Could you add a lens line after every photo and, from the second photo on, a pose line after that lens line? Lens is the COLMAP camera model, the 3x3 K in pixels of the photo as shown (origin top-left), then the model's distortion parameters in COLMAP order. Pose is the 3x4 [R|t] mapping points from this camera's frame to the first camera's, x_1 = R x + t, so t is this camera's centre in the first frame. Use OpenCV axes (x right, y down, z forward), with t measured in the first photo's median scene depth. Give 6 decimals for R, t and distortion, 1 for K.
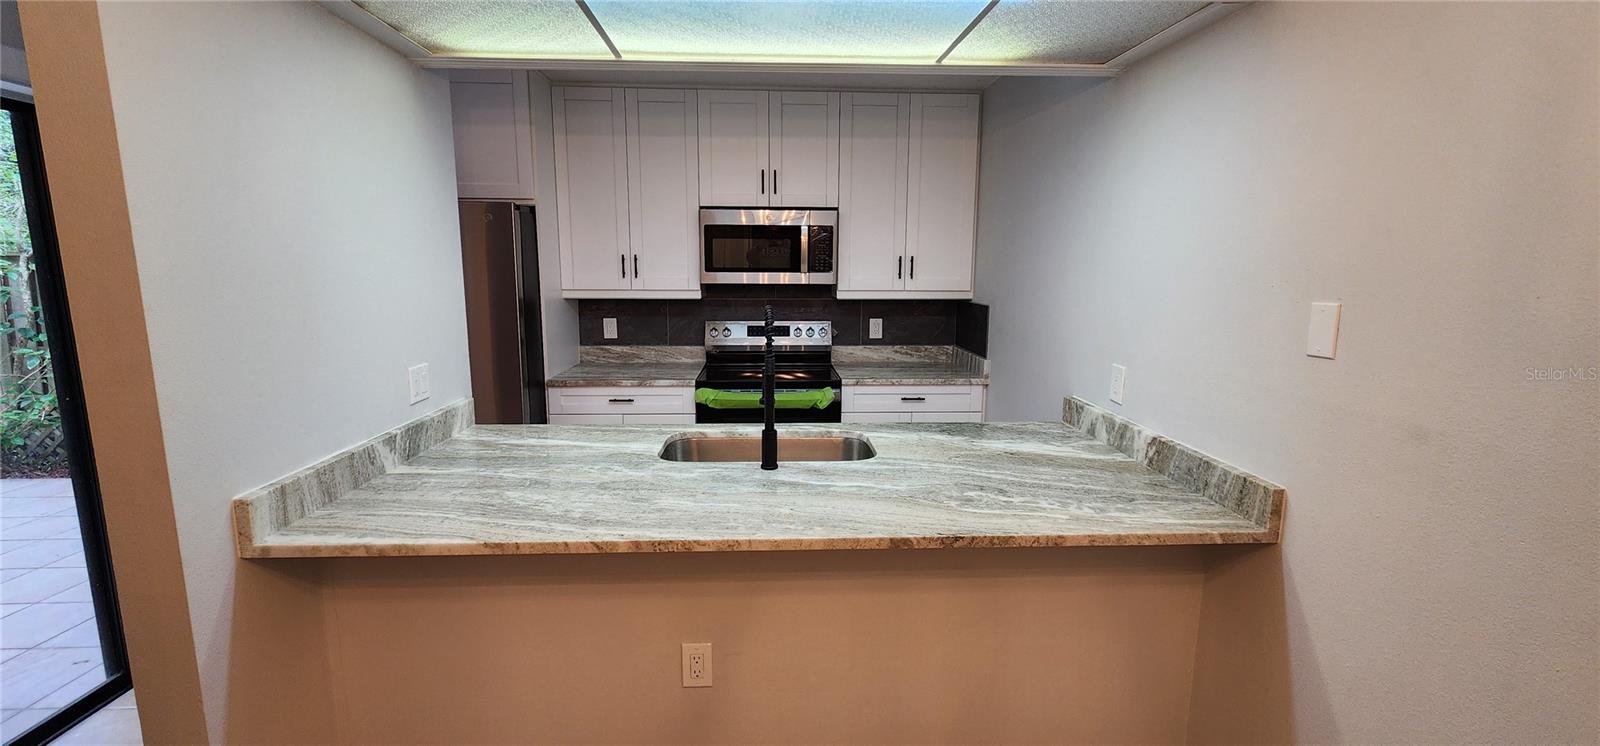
lens RADIAL K [[654.7, 0, 801.6], [0, 654.7, 368.1], [0, 0, 1]] dist [-0.003463, -0.000437]
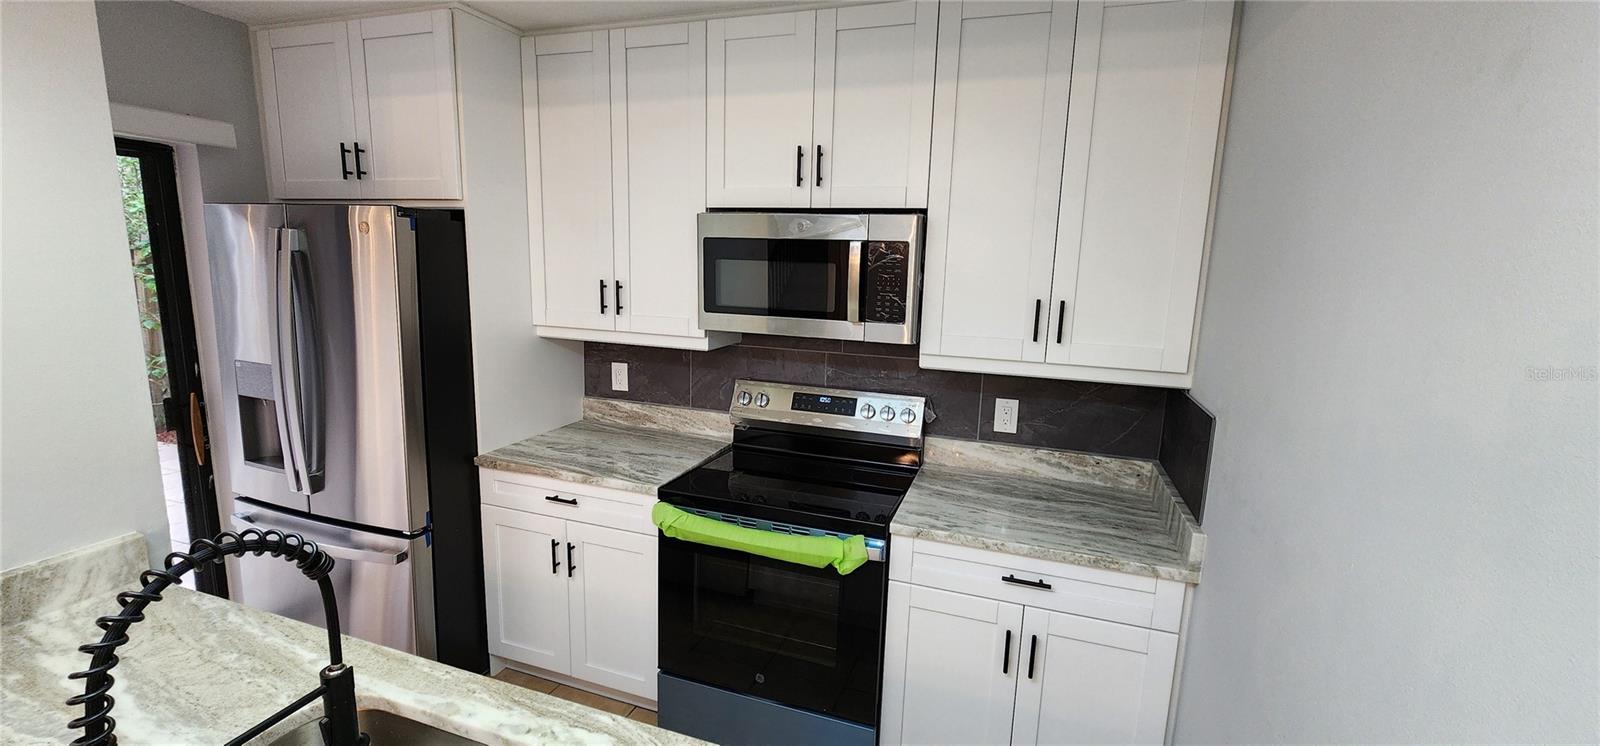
lens RADIAL K [[654.7, 0, 798.0], [0, 654.7, 372.2], [0, 0, 1]] dist [-0.003463, -0.000437]
pose [[0.924441, 0.086972, -0.371274, 0.175773], [-0.083870, 0.996175, 0.024528, -0.111162], [0.371987, 0.008464, 0.928200, 0.443049]]
